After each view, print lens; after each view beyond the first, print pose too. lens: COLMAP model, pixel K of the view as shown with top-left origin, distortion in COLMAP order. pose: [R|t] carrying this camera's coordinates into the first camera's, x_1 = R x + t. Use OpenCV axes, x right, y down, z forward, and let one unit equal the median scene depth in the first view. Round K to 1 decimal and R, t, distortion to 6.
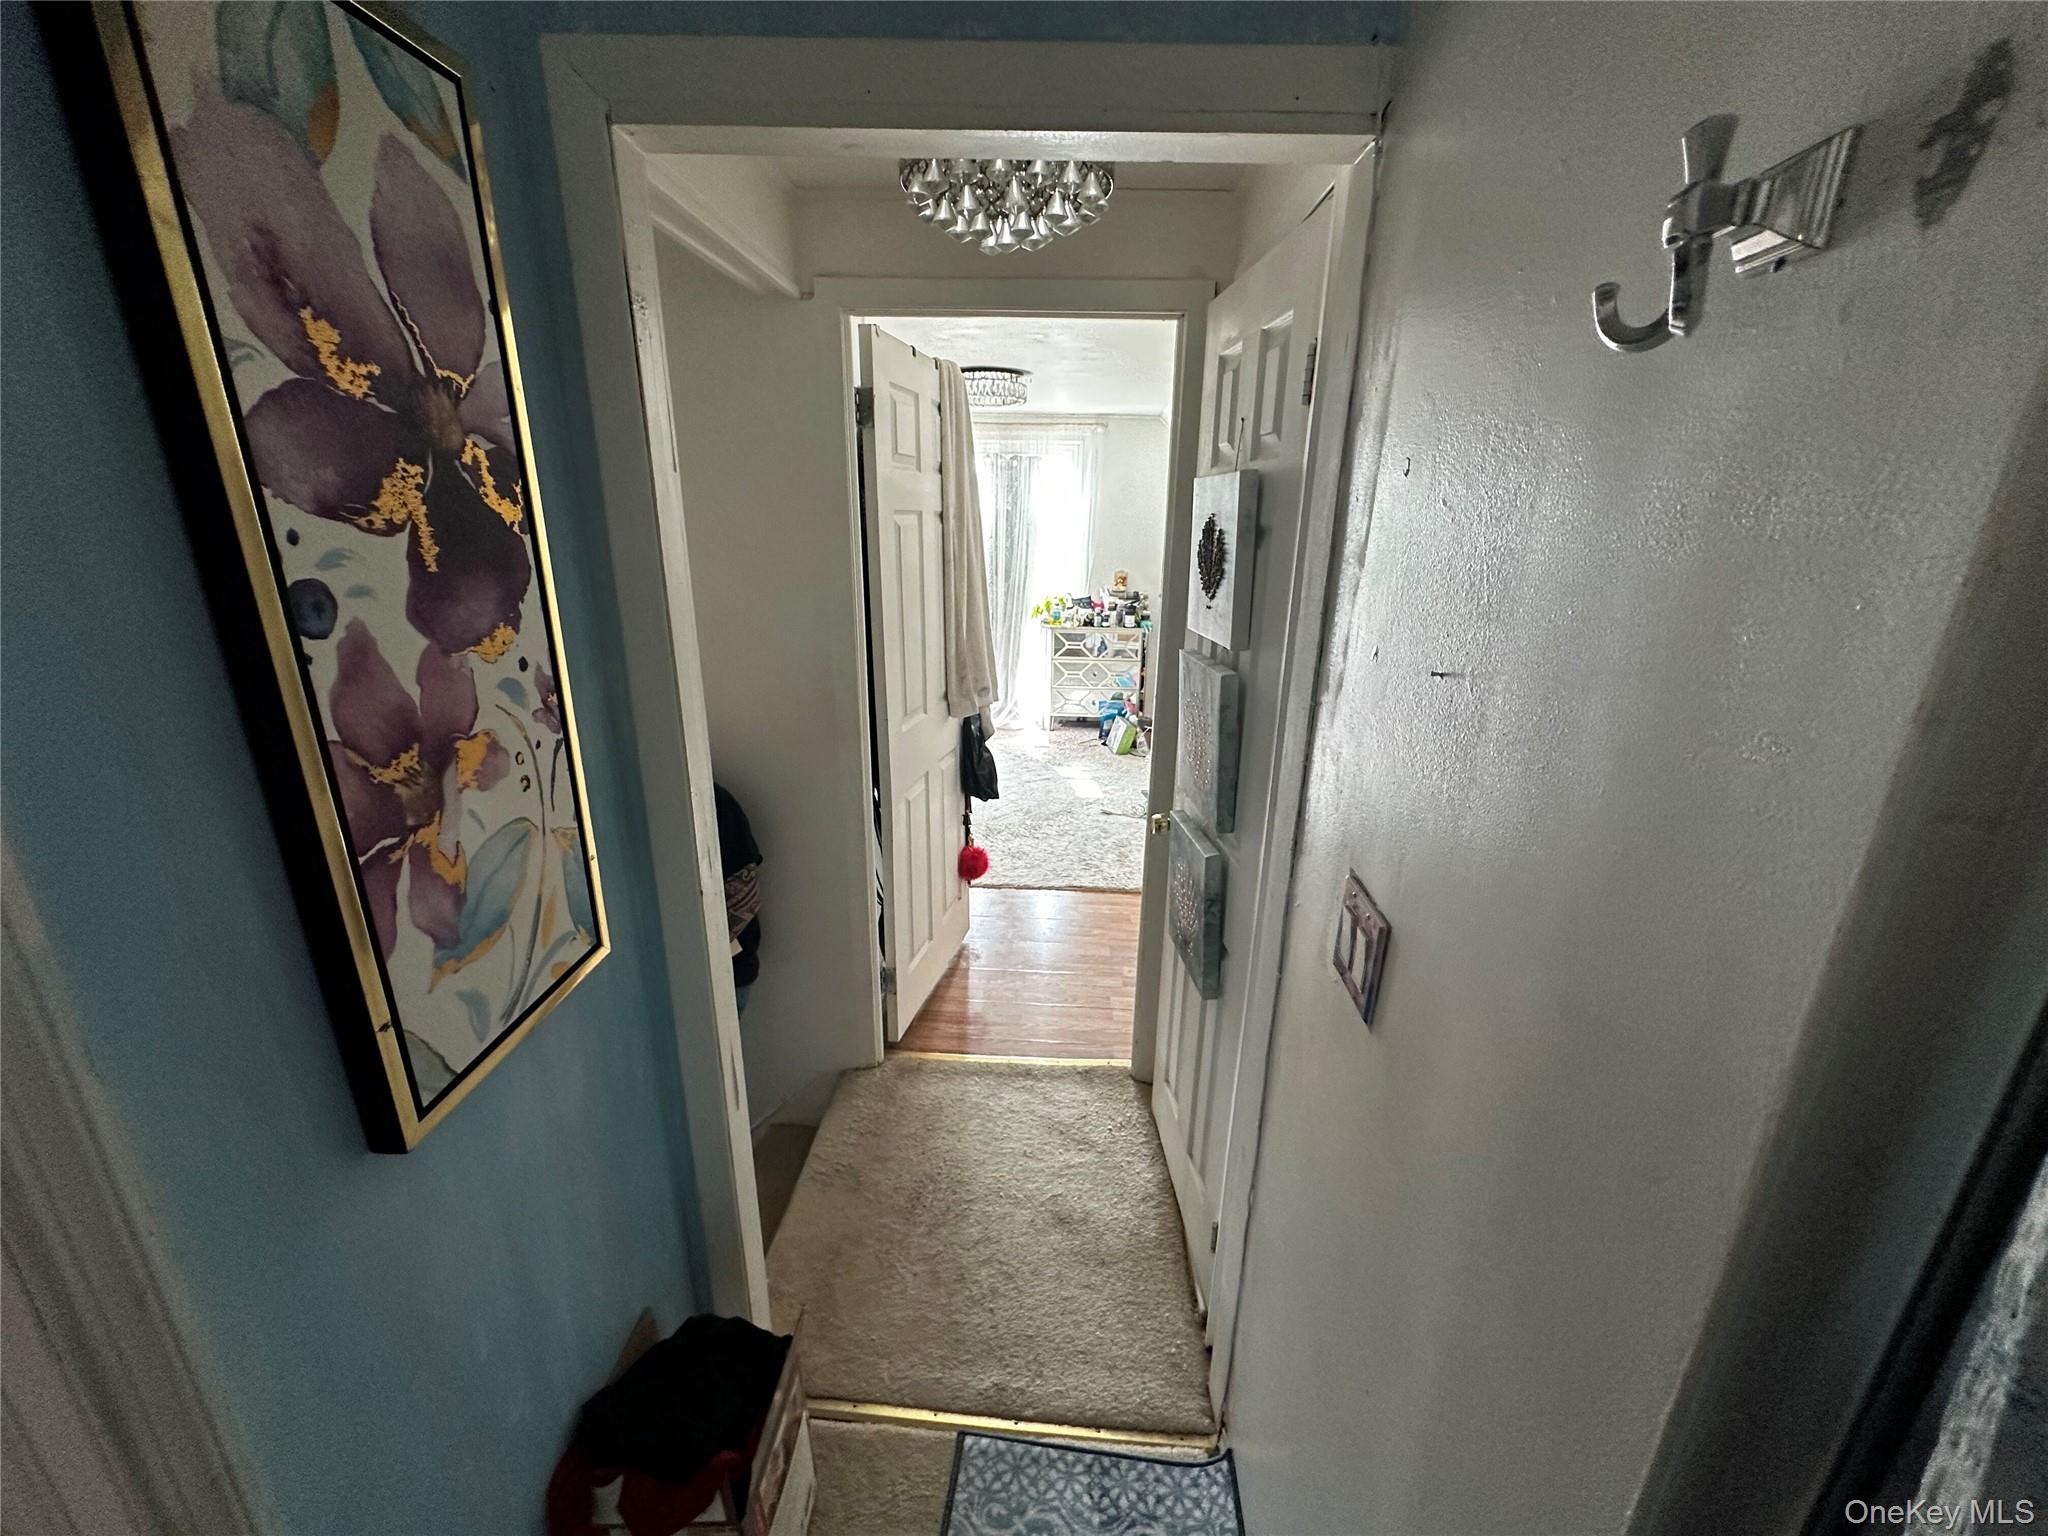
lens RADIAL K [[820.2, 0, 1026.3], [0, 820.2, 769.3], [0, 0, 1]] dist [-0.001586, -0.000222]
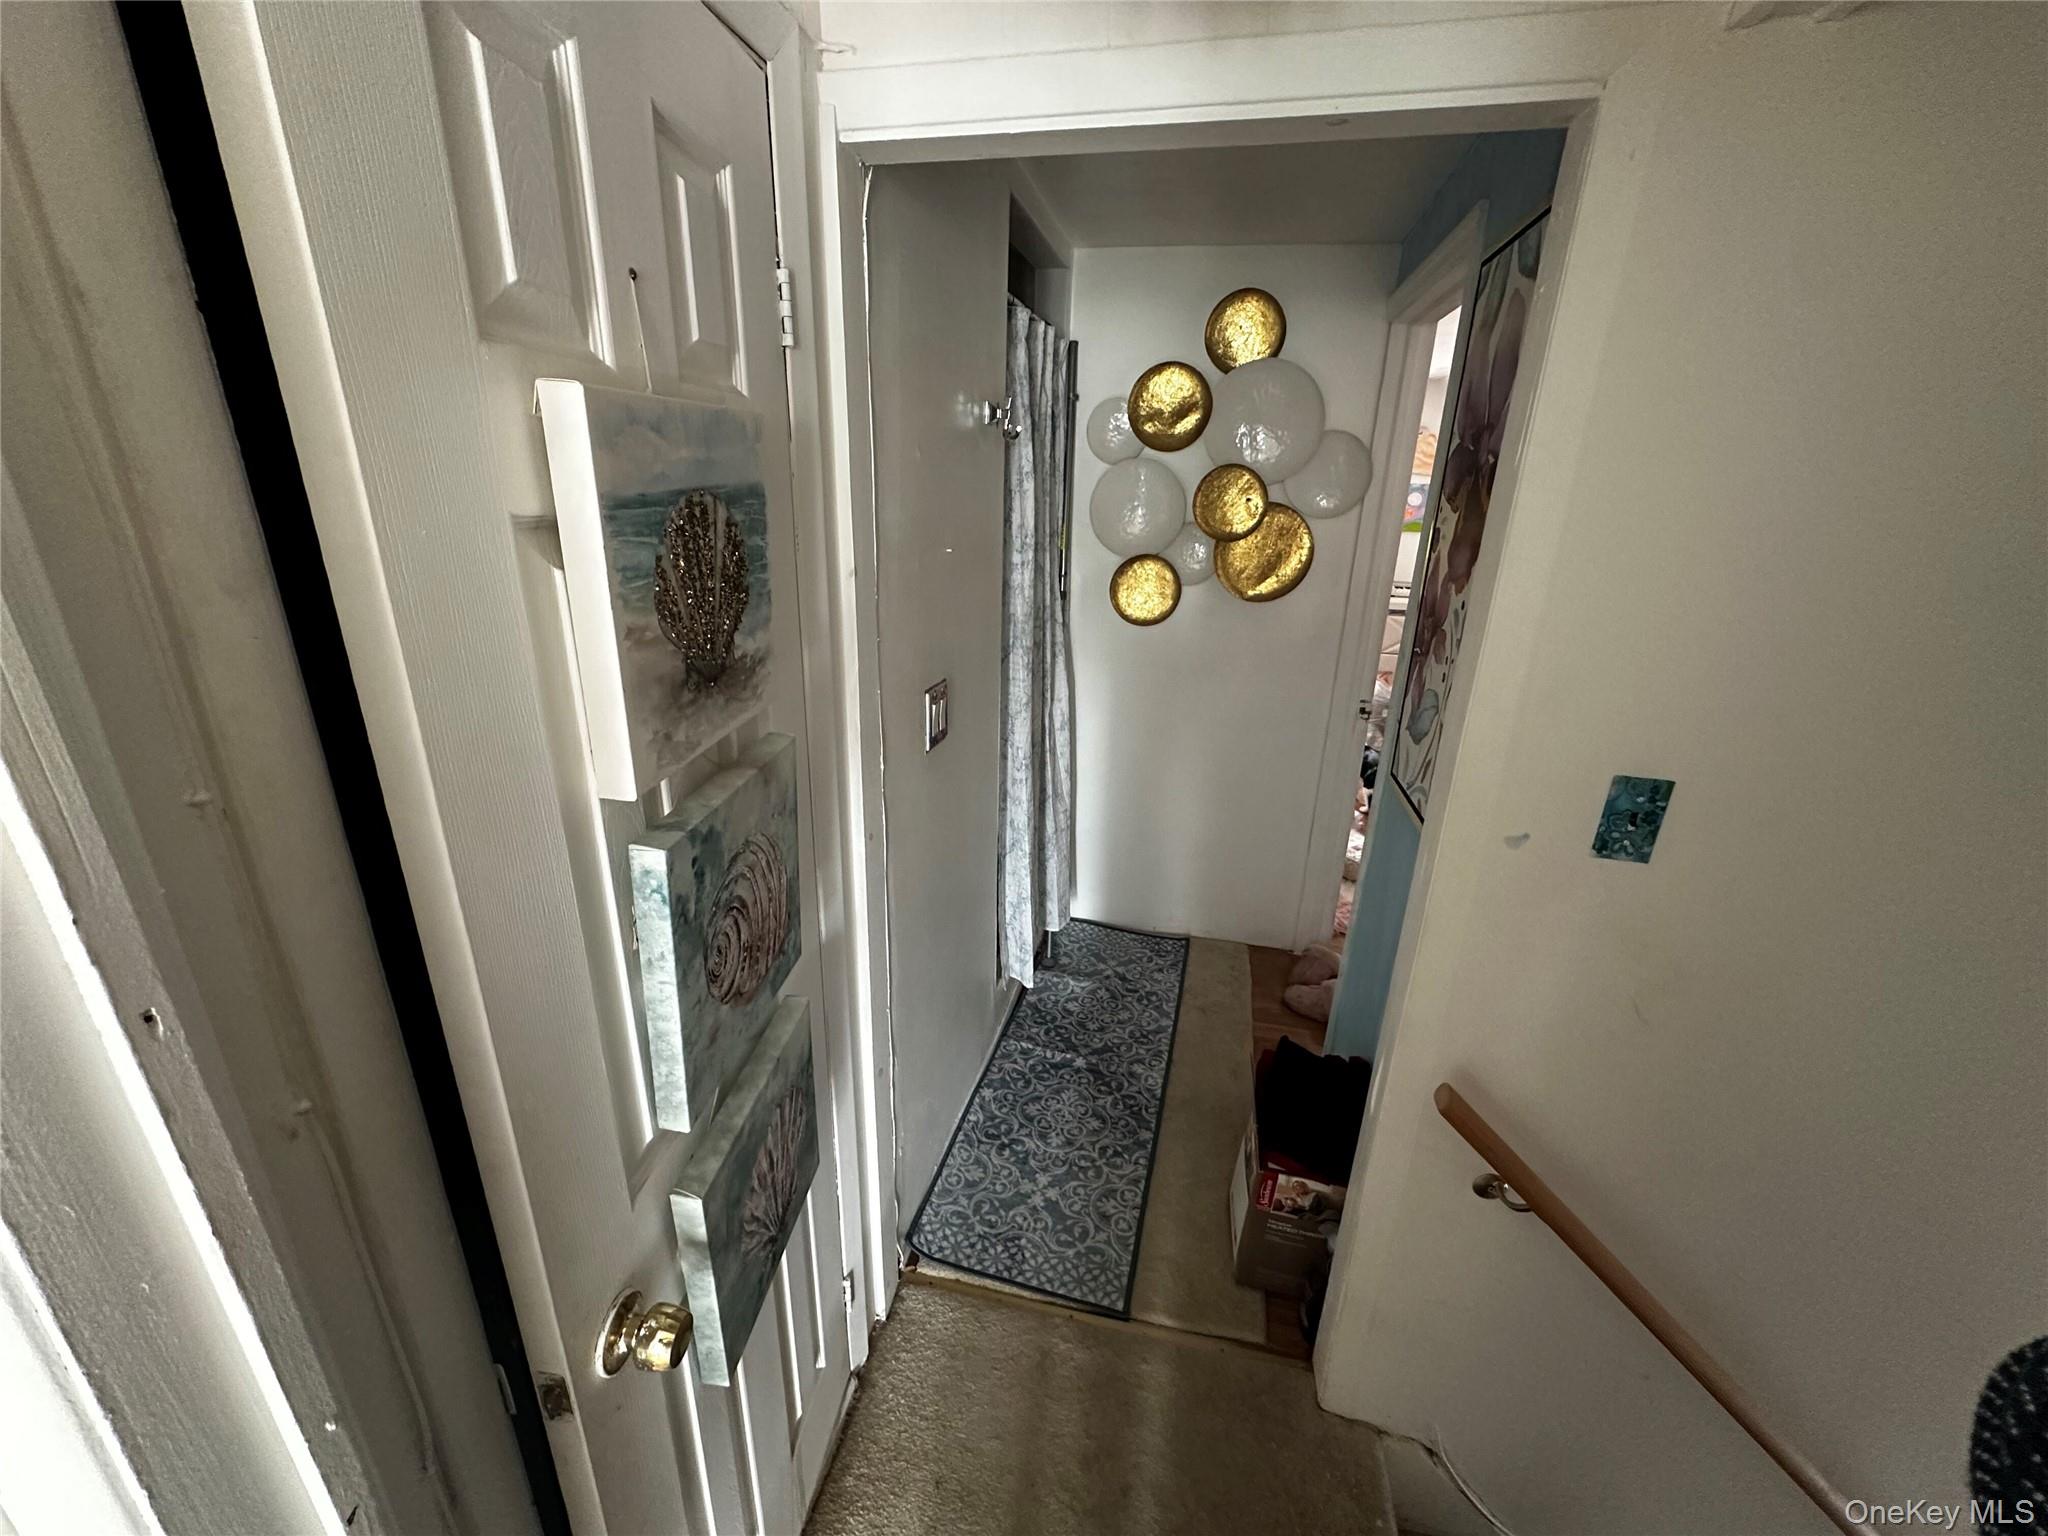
lens RADIAL K [[820.2, 0, 1025.5], [0, 820.2, 760.9], [0, 0, 1]] dist [-0.001586, -0.000222]
pose [[-0.987832, -0.085496, 0.129914, -0.025020], [0.011694, 0.792143, 0.610223, -0.514394], [-0.155083, 0.604317, -0.781505, 1.533766]]
